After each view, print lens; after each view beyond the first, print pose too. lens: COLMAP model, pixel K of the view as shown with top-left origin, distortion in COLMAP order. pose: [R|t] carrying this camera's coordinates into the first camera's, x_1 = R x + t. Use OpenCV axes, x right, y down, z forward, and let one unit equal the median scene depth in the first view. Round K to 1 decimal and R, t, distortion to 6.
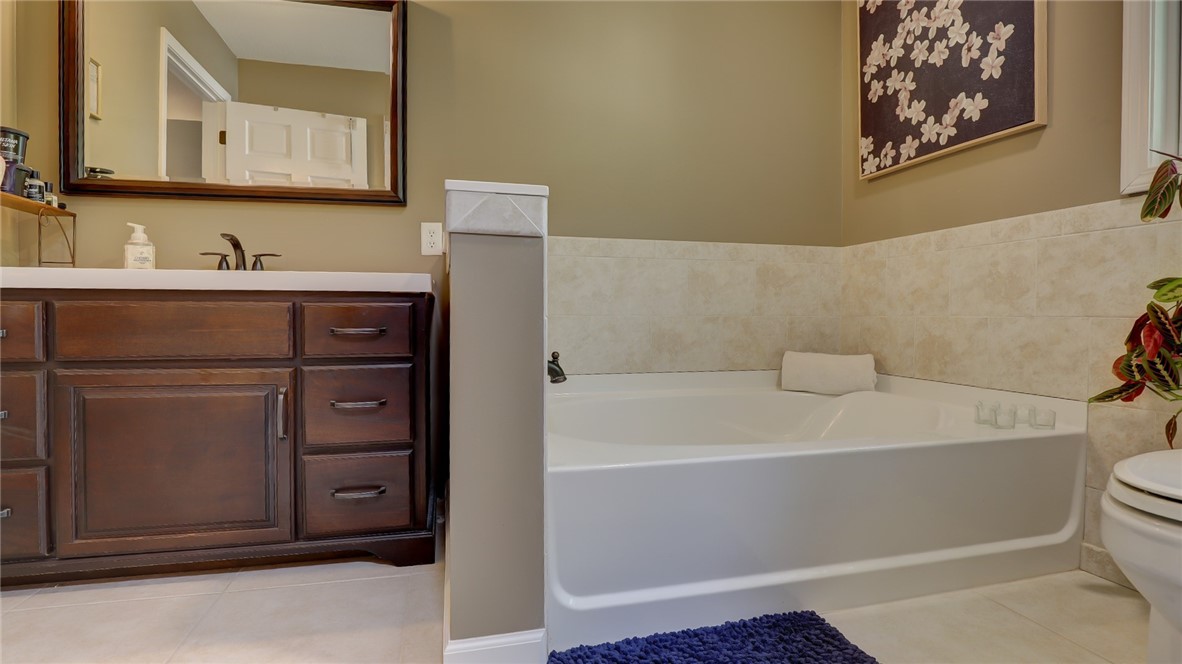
lens RADIAL K [[570.9, 0, 591.0], [0, 570.9, 332.0], [0, 0, 1]] dist [-0.034752, -0.000015]
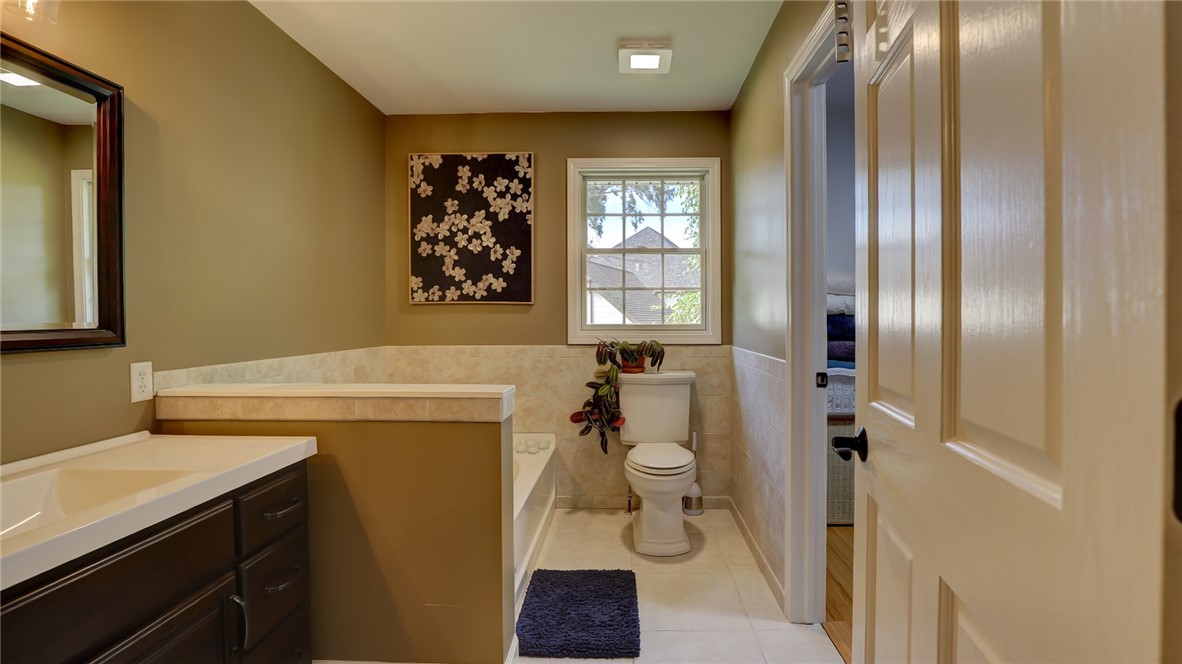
lens RADIAL K [[552.6, 0, 616.5], [0, 552.6, 326.0], [0, 0, 1]] dist [-0.031075, 0.000026]
pose [[0.264739, -0.015495, 0.964196, -0.887566], [0.032771, 0.999438, 0.007063, -0.235842], [-0.963763, 0.029727, 0.265098, 0.118680]]
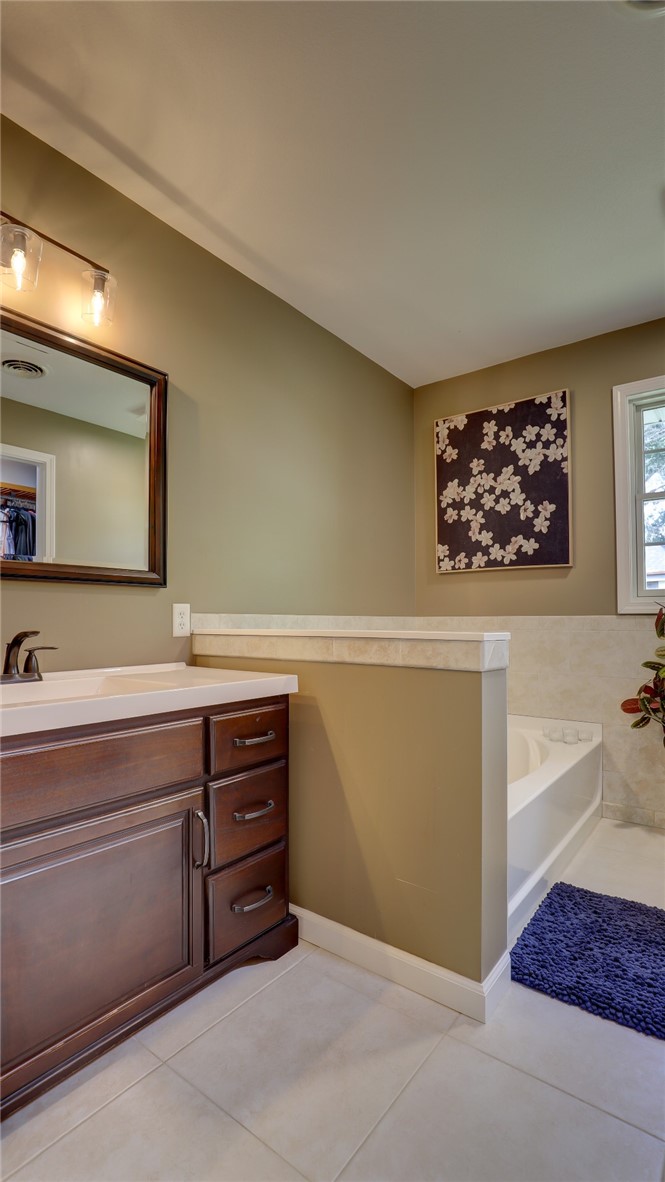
lens RADIAL K [[542.7, 0, 324.0], [0, 542.7, 607.0], [0, 0, 1]] dist [-0.040952, 0.008386]
pose [[0.791235, 0.015336, 0.611320, -0.681331], [0.019345, 0.998557, -0.050088, -0.139207], [-0.611206, 0.051458, 0.789797, 0.110046]]
